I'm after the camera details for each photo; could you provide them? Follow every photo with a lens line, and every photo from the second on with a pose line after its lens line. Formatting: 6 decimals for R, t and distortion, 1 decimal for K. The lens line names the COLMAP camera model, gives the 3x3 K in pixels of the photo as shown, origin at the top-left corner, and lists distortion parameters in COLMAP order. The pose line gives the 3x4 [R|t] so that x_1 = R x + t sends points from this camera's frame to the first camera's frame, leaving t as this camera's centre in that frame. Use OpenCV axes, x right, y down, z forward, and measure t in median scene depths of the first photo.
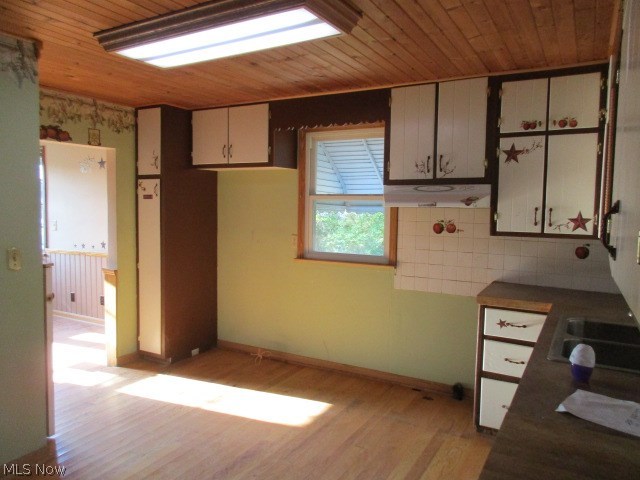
lens RADIAL K [[475.4, 0, 318.2], [0, 475.4, 238.8], [0, 0, 1]] dist [0.010585, 0.004558]
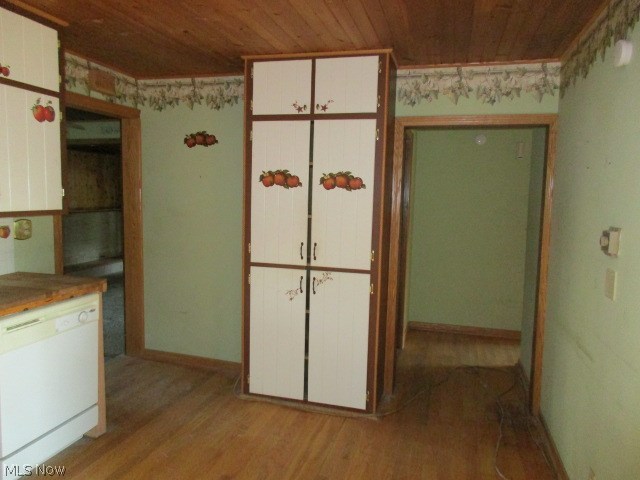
lens RADIAL K [[475.4, 0, 319.8], [0, 475.4, 236.5], [0, 0, 1]] dist [0.010585, 0.004558]
pose [[0.246003, 0.101602, -0.963929, 0.518969], [-0.092976, 0.992379, 0.080873, -0.078590], [0.964800, 0.069727, 0.253574, 1.000335]]
